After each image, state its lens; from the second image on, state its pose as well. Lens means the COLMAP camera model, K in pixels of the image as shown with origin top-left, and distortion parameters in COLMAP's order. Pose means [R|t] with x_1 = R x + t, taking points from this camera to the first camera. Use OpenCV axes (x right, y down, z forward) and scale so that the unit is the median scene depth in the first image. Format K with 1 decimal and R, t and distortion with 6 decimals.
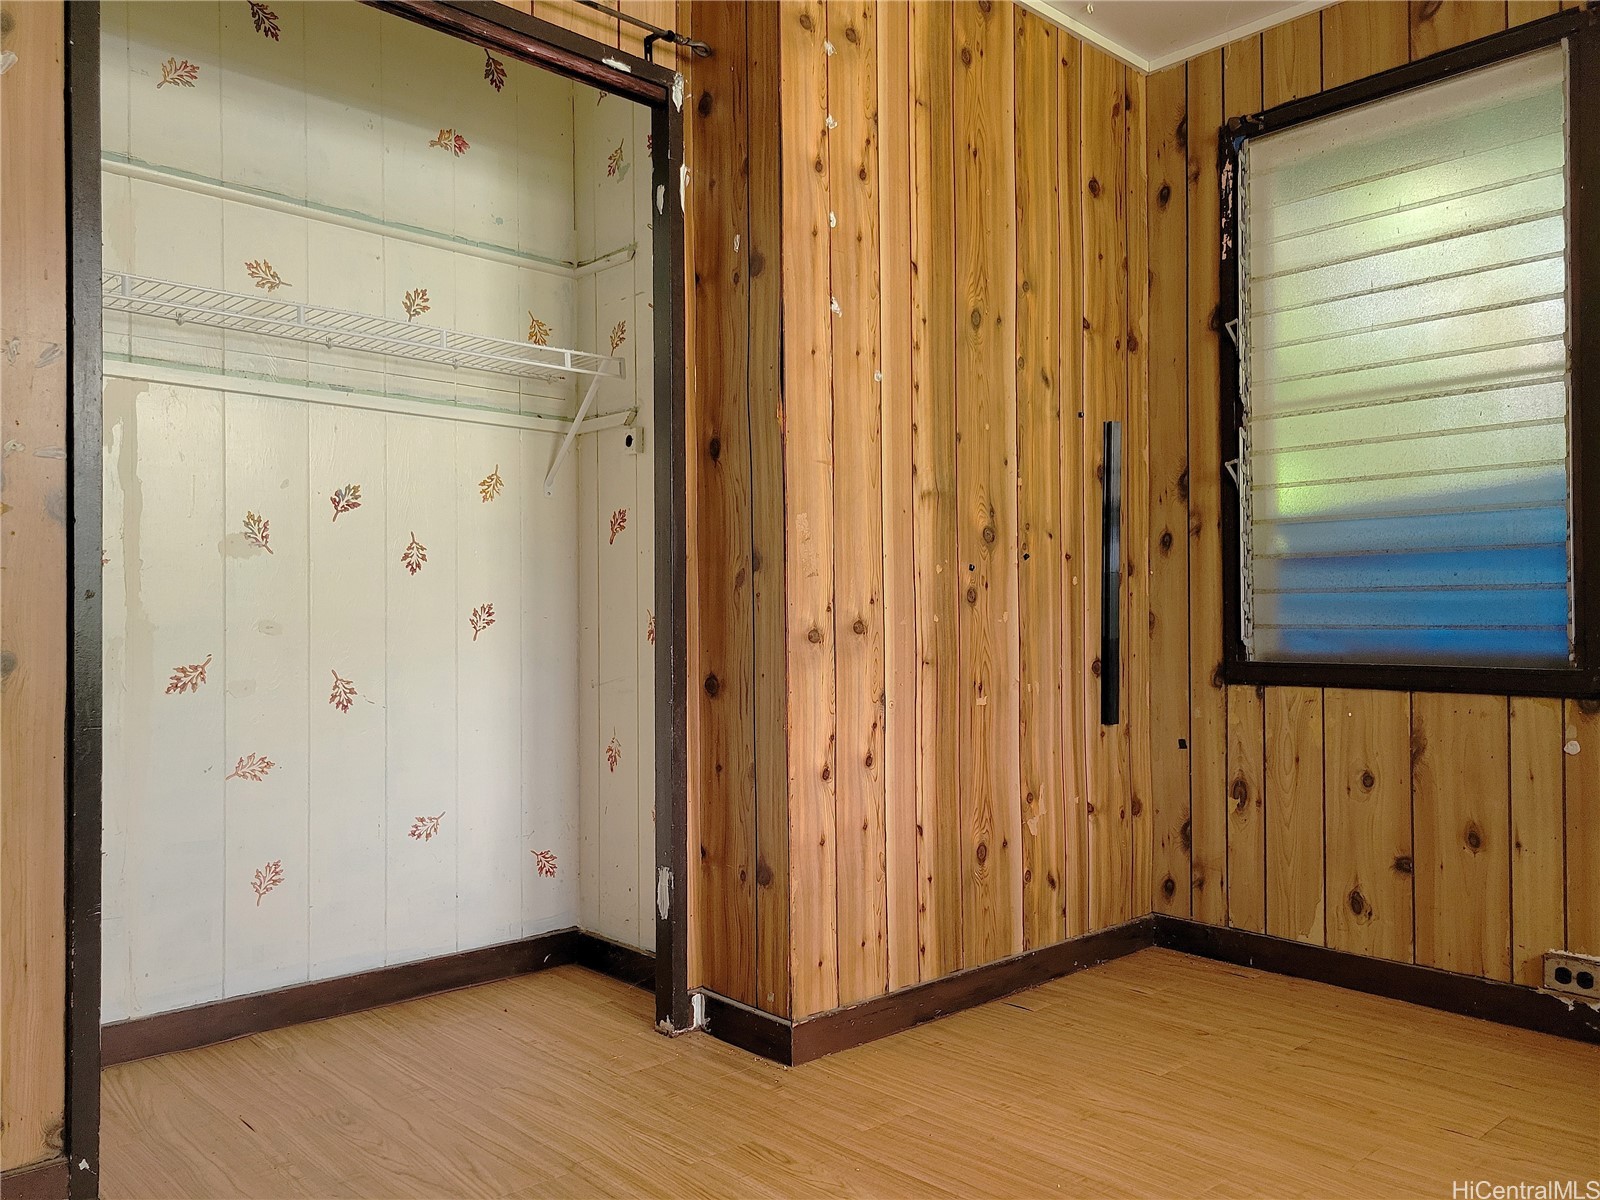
lens RADIAL K [[1206.2, 0, 792.7], [0, 1206.2, 601.8], [0, 0, 1]] dist [0.043411, -0.018937]
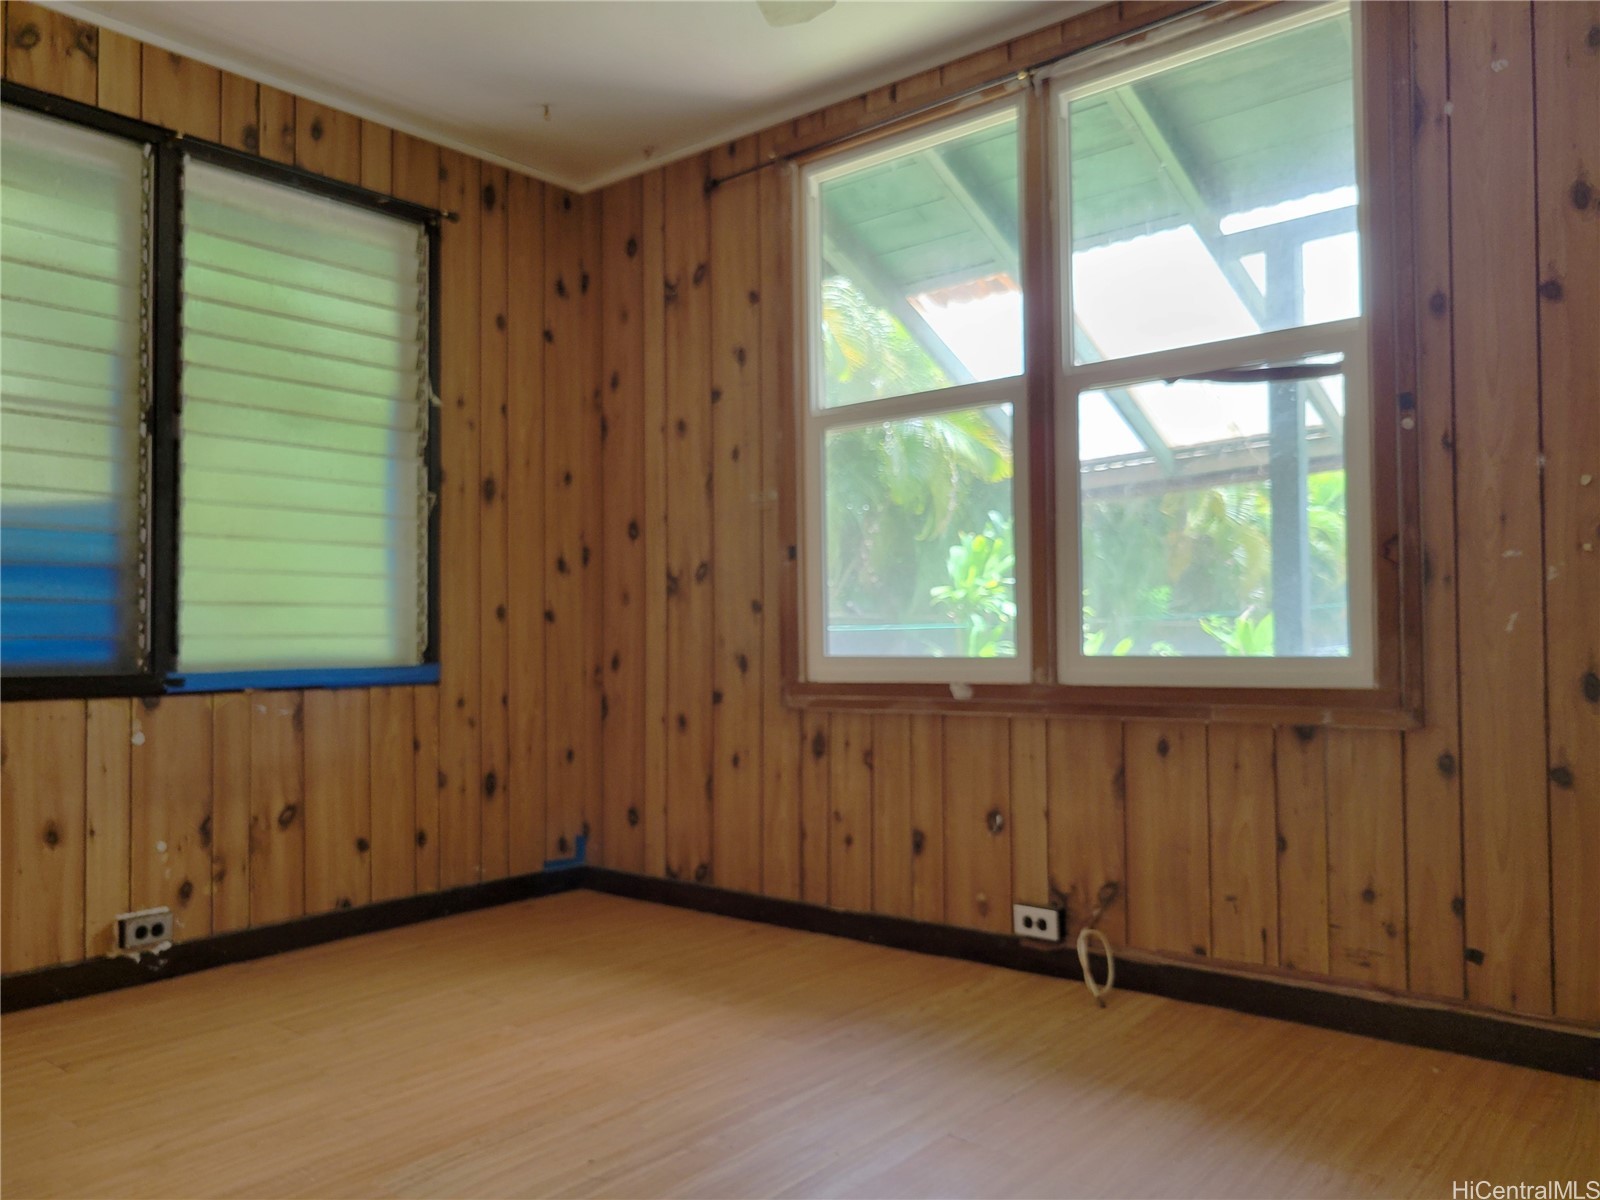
lens RADIAL K [[1206.2, 0, 794.0], [0, 1206.2, 601.3], [0, 0, 1]] dist [0.043411, -0.018937]
pose [[-0.113086, 0.033460, 0.993022, -0.594452], [-0.001700, 0.999425, -0.033869, 0.024978], [-0.993584, -0.005518, -0.112964, 0.492716]]
